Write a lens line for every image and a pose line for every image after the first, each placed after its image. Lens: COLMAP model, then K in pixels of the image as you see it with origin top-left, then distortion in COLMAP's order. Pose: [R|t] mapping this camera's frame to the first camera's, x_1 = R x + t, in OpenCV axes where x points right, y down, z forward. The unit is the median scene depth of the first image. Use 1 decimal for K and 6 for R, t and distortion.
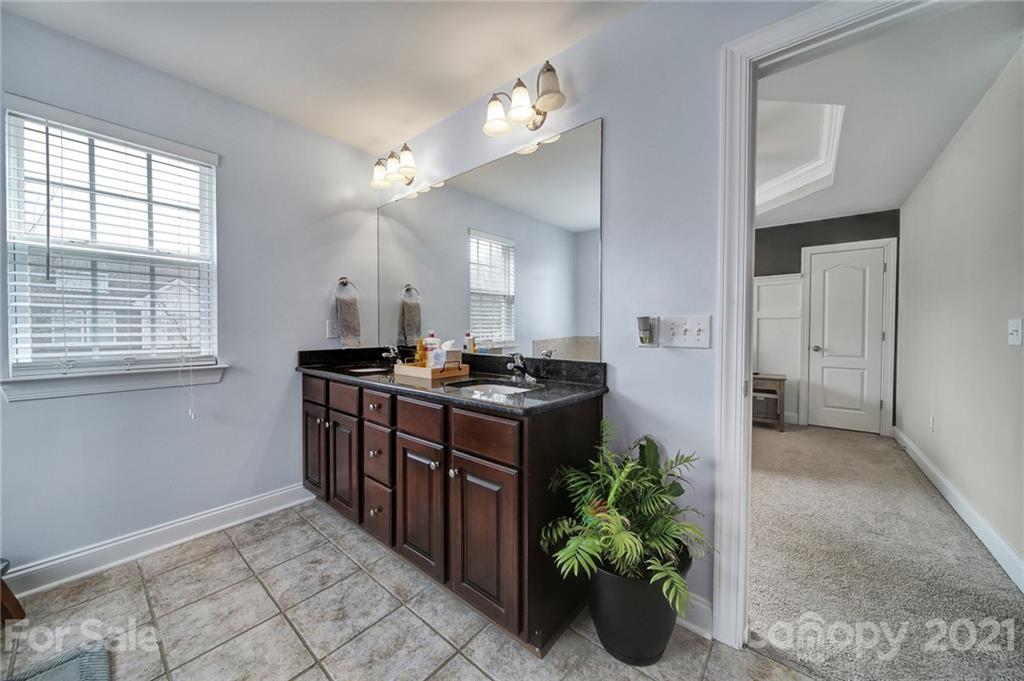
lens RADIAL K [[360.0, 0, 512.6], [0, 360.0, 338.6], [0, 0, 1]] dist [-0.002850, -0.000609]
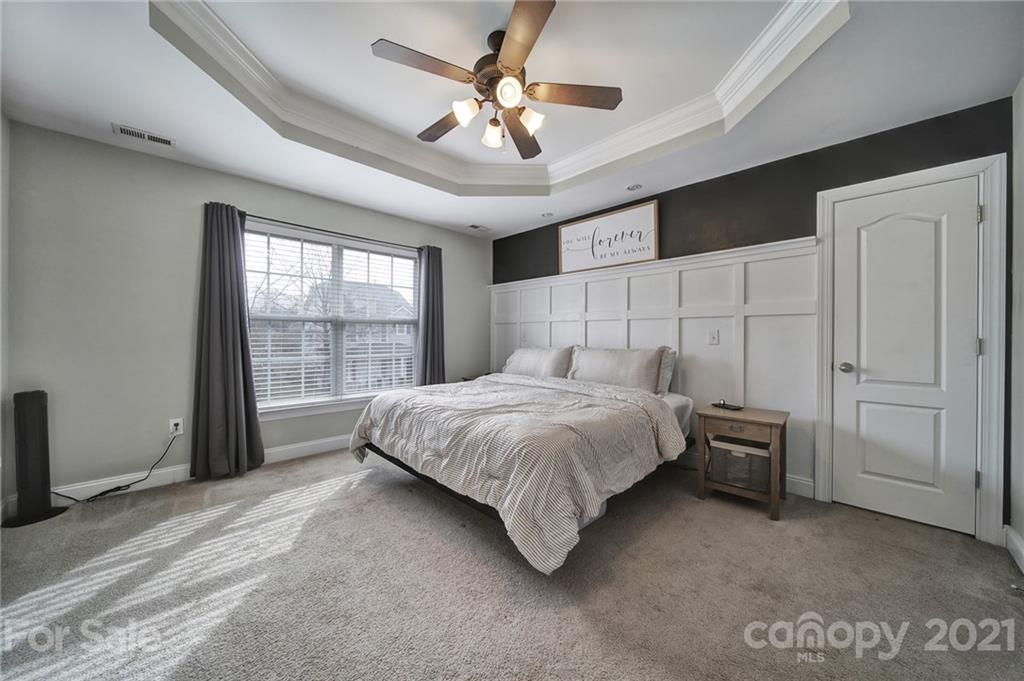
lens RADIAL K [[360.0, 0, 511.4], [0, 360.0, 339.0], [0, 0, 1]] dist [-0.002850, -0.000609]
pose [[0.994812, 0.002974, -0.101691, 0.383957], [-0.004680, 0.999852, -0.016539, -0.005282], [0.101627, 0.016929, 0.994679, 0.388339]]
